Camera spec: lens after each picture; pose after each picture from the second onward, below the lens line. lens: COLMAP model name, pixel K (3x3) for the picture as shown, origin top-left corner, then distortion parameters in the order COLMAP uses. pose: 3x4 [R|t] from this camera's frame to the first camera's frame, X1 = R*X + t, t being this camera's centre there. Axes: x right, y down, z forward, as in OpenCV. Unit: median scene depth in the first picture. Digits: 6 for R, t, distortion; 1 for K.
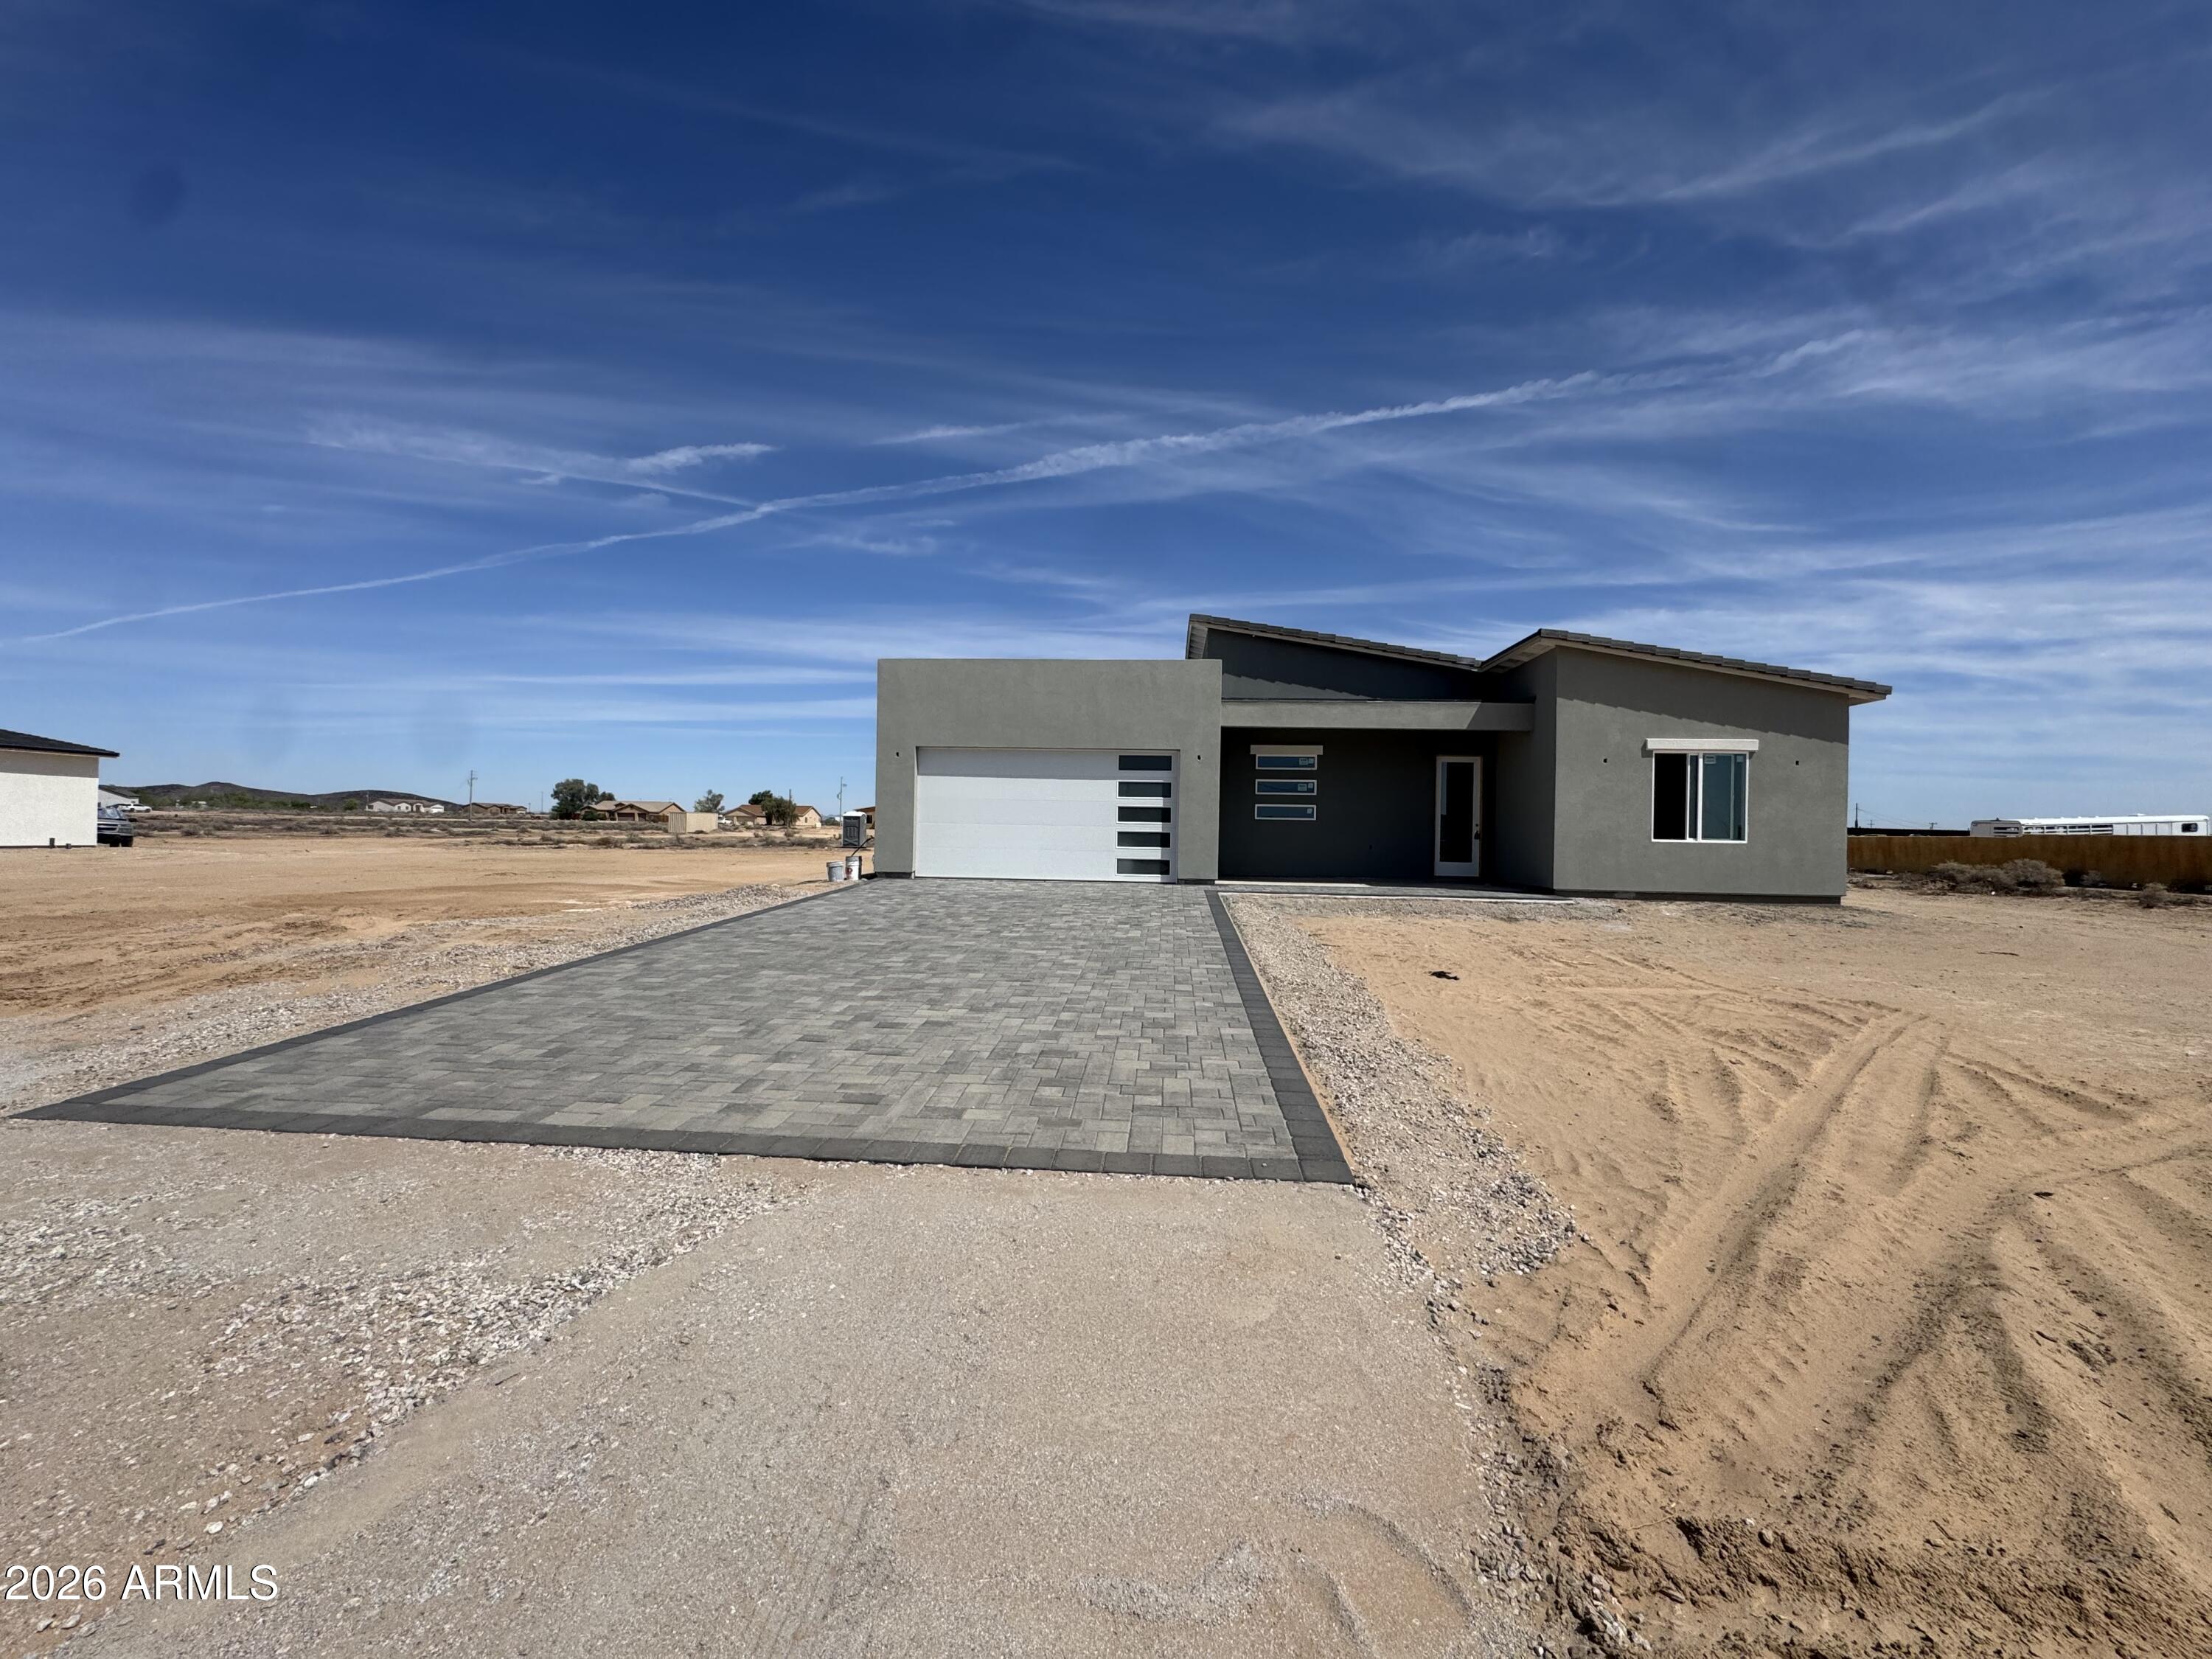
lens RADIAL K [[886.8, 0, 1113.9], [0, 886.8, 830.7], [0, 0, 1]] dist [-0.002357, 0.000089]
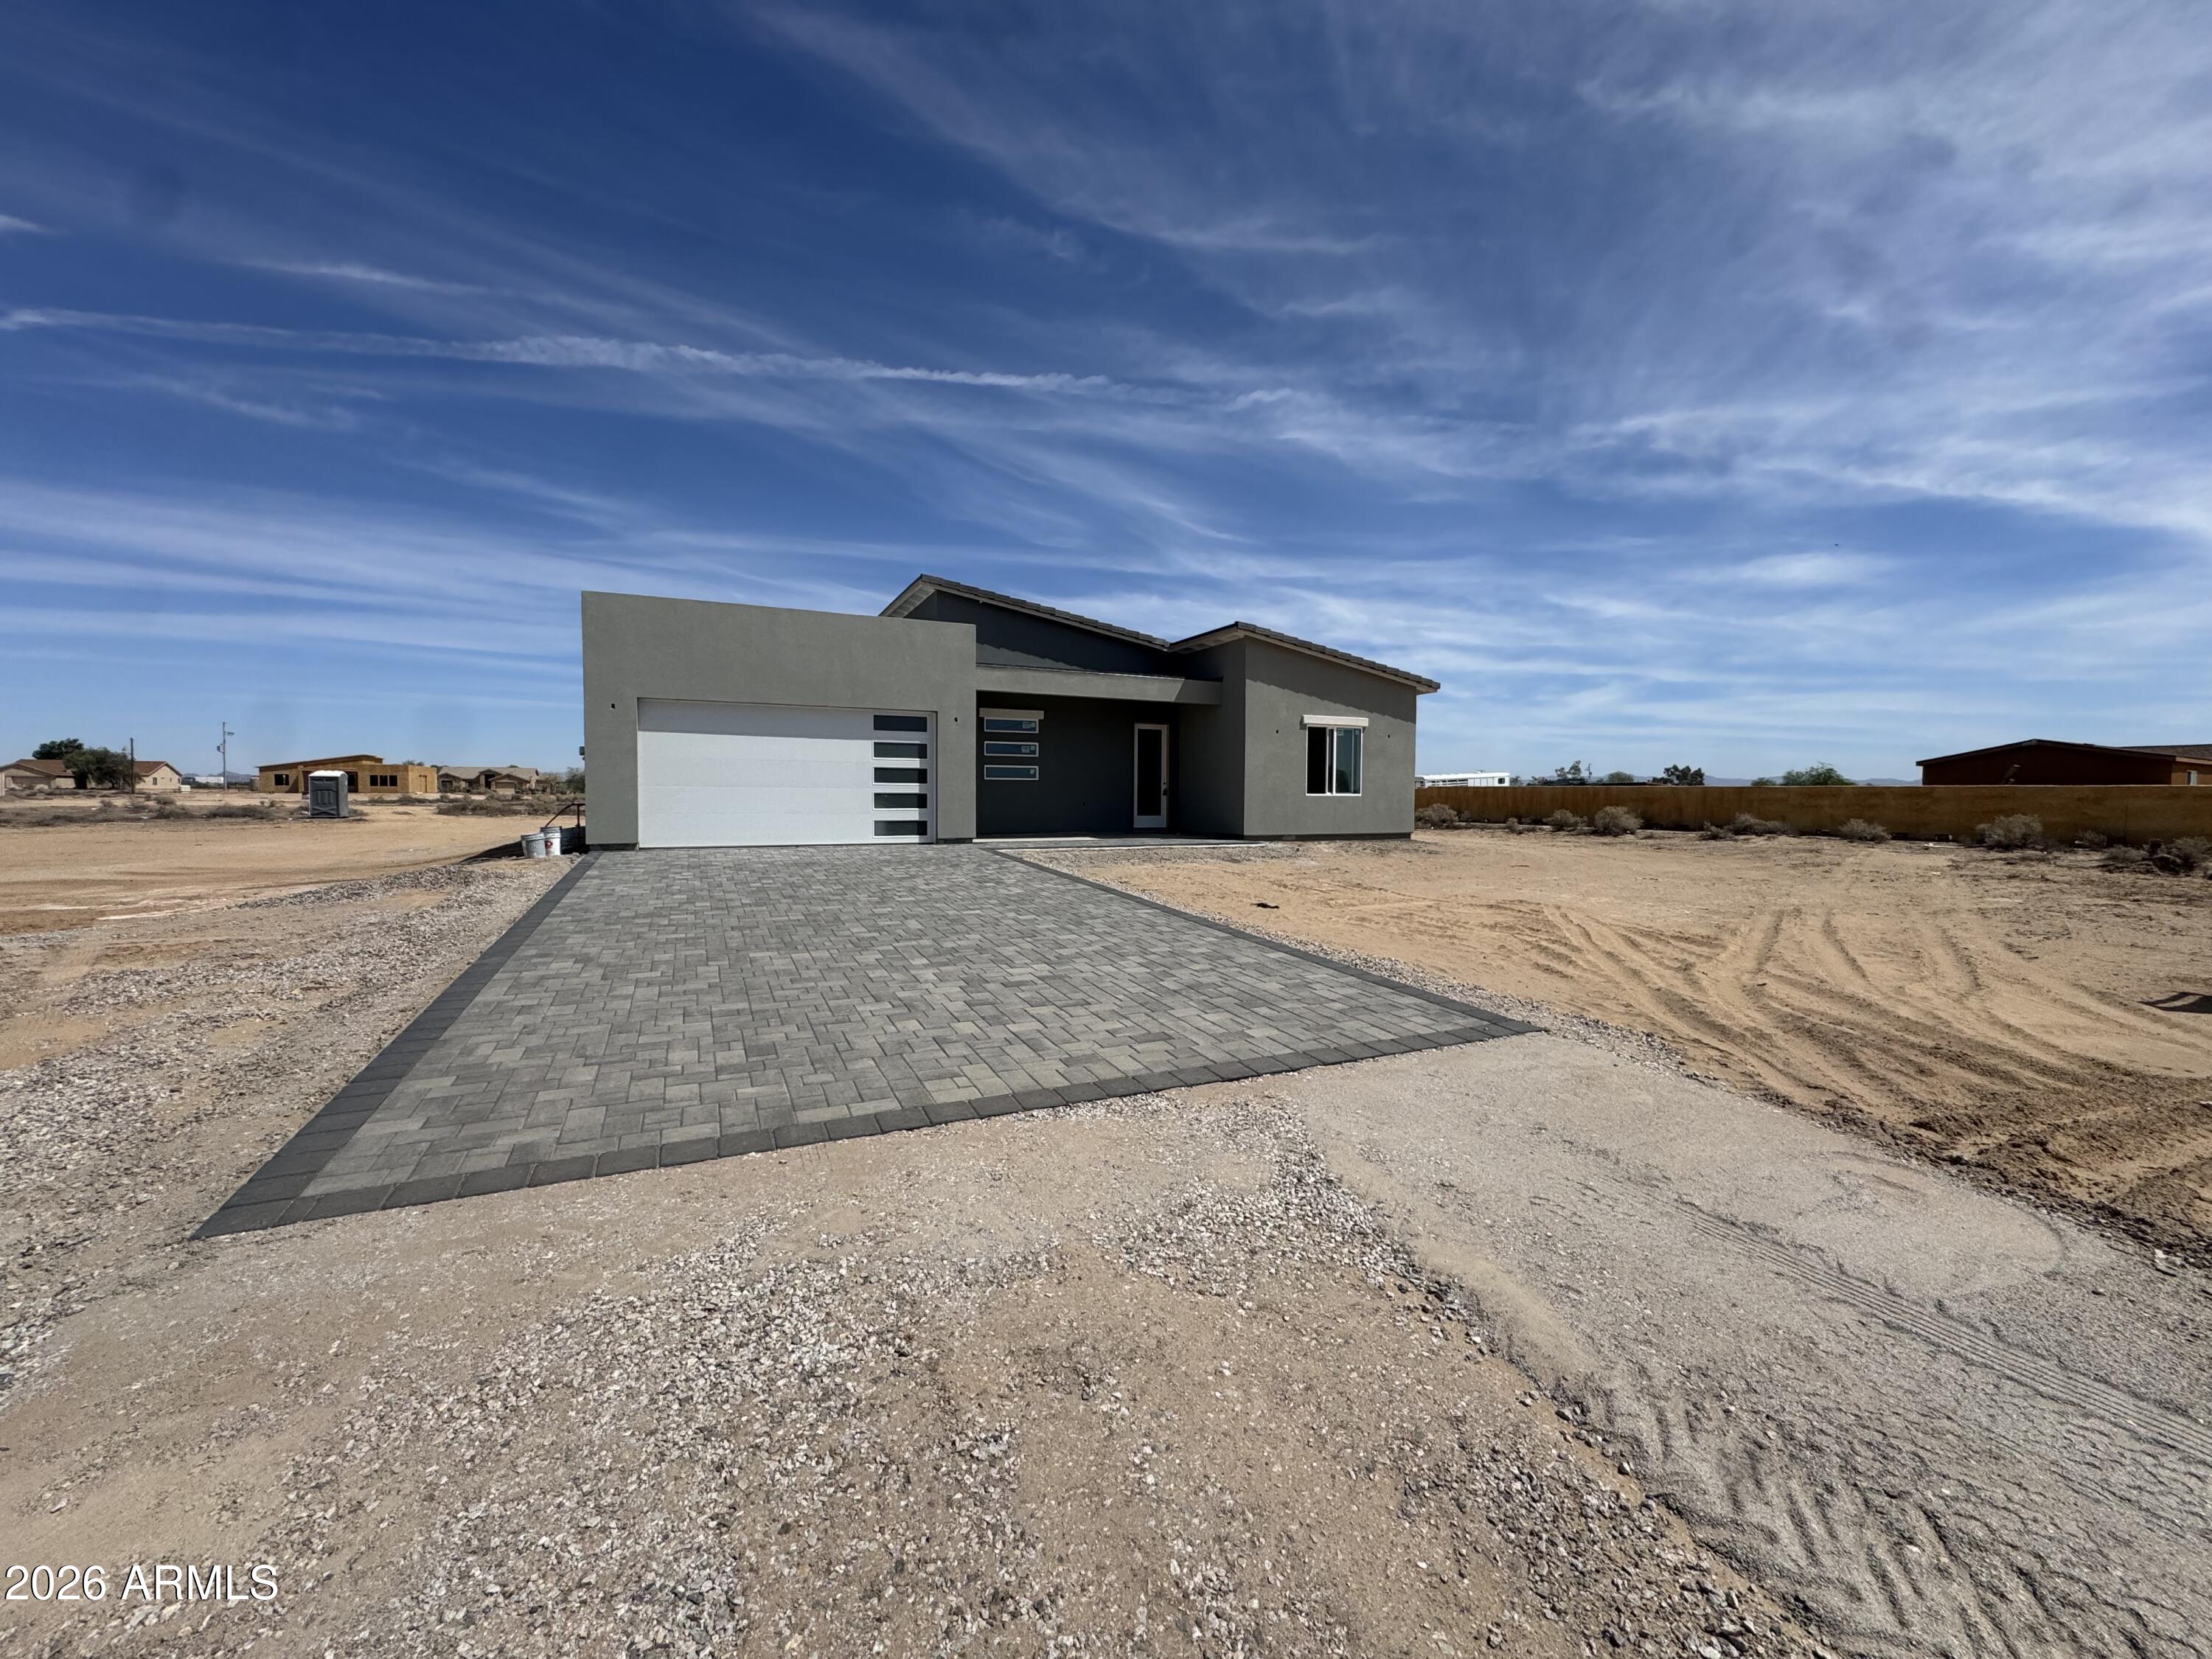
lens RADIAL K [[887.7, 0, 1103.9], [0, 887.7, 827.6], [0, 0, 1]] dist [-0.002910, 0.000314]
pose [[0.870673, -0.032175, 0.490809, -0.271249], [0.010320, 0.998833, 0.047172, -0.004629], [-0.491754, -0.036007, 0.869989, 0.020587]]
